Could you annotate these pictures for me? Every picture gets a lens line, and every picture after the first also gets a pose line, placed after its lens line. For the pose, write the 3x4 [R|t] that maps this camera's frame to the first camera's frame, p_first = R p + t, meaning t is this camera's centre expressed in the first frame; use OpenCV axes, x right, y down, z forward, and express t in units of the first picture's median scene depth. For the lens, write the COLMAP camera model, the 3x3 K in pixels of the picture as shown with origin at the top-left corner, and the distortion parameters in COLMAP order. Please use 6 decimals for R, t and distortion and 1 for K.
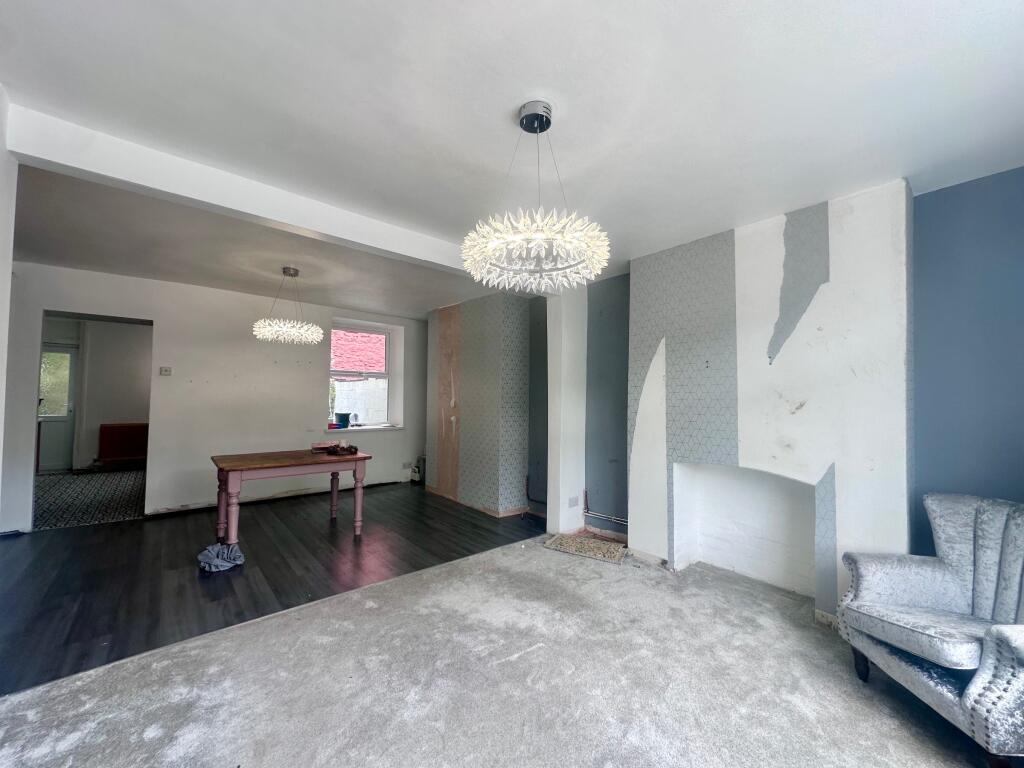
lens RADIAL K [[408.8, 0, 511.9], [0, 408.8, 383.7], [0, 0, 1]] dist [-0.005535, 0.001321]
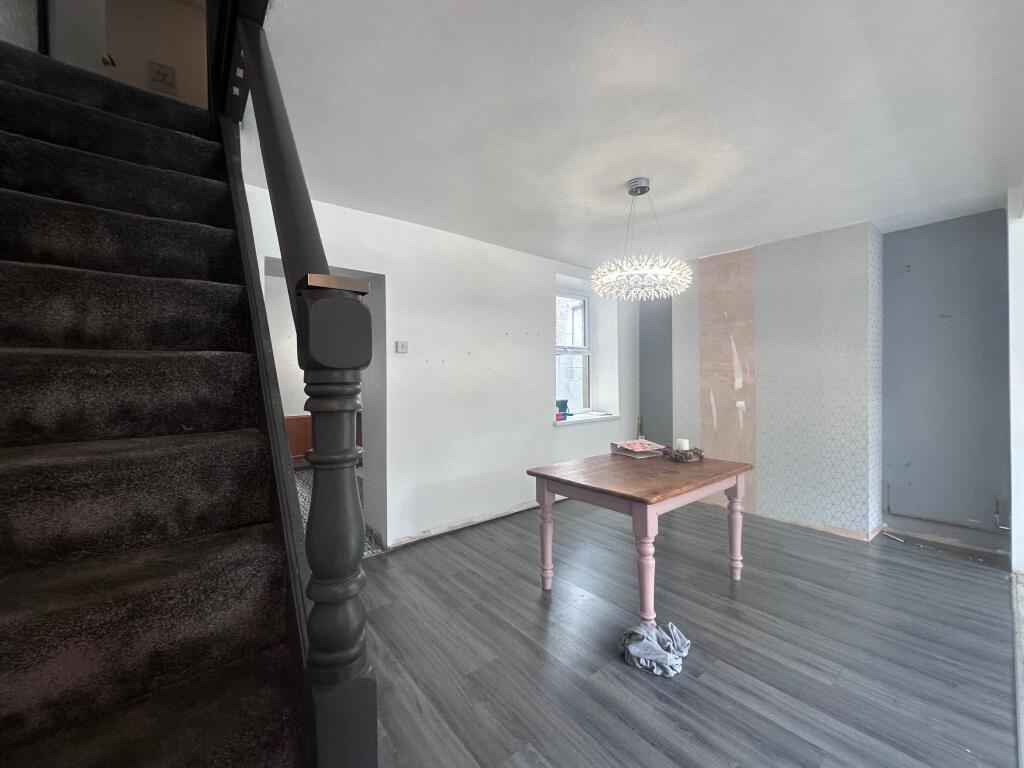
lens RADIAL K [[408.8, 0, 511.6], [0, 408.8, 383.7], [0, 0, 1]] dist [-0.005535, 0.001321]
pose [[0.999449, -0.022383, -0.024524, -0.590626], [0.023521, 0.998611, 0.047137, 0.003558], [0.023435, -0.047688, 0.998587, 0.269928]]
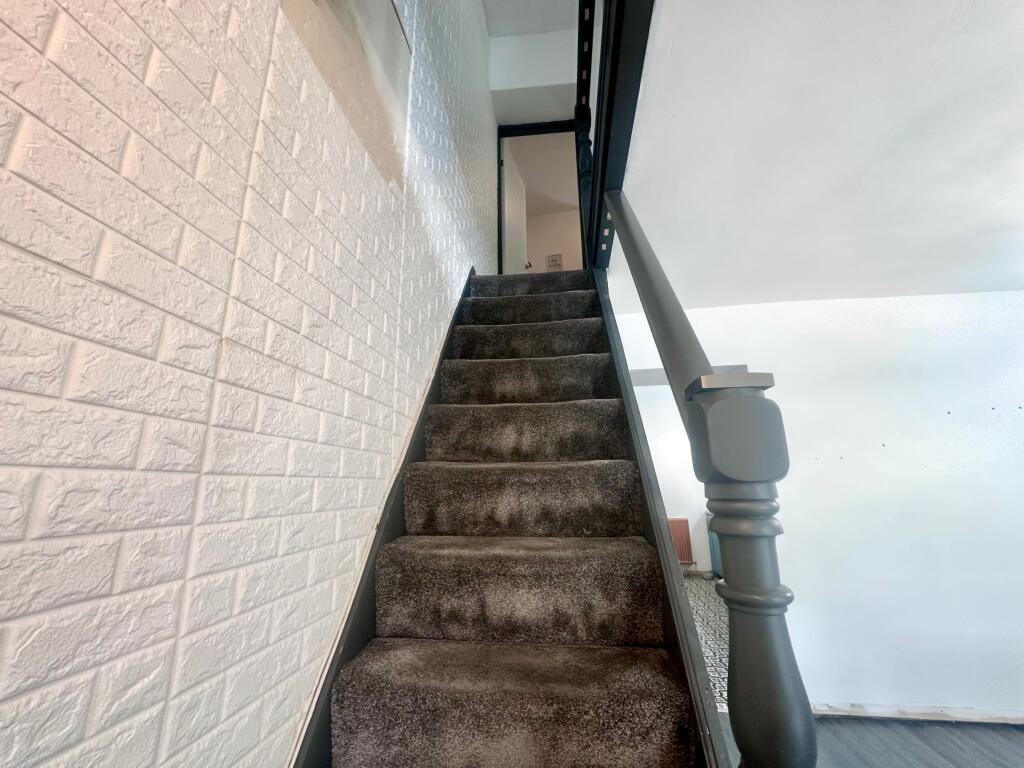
lens RADIAL K [[408.8, 0, 509.6], [0, 408.8, 384.3], [0, 0, 1]] dist [-0.005535, 0.001321]
pose [[0.664294, -0.193089, -0.722101, -0.609211], [0.044558, 0.974570, -0.219608, -0.000752], [0.746142, 0.113708, 0.656005, 0.279591]]
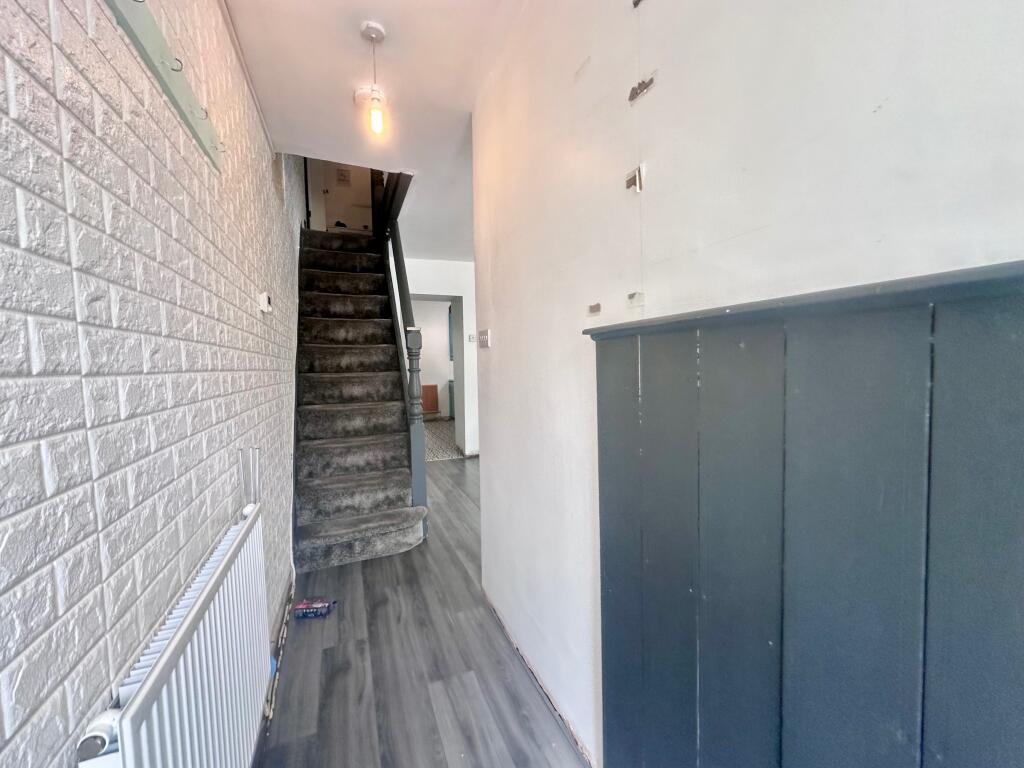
lens RADIAL K [[408.8, 0, 516.2], [0, 408.8, 387.4], [0, 0, 1]] dist [-0.005535, 0.001321]
pose [[0.955630, -0.010468, -0.294383, -0.344792], [0.037201, 0.995656, 0.085358, 0.013667], [0.292211, -0.092522, 0.951868, -0.107585]]
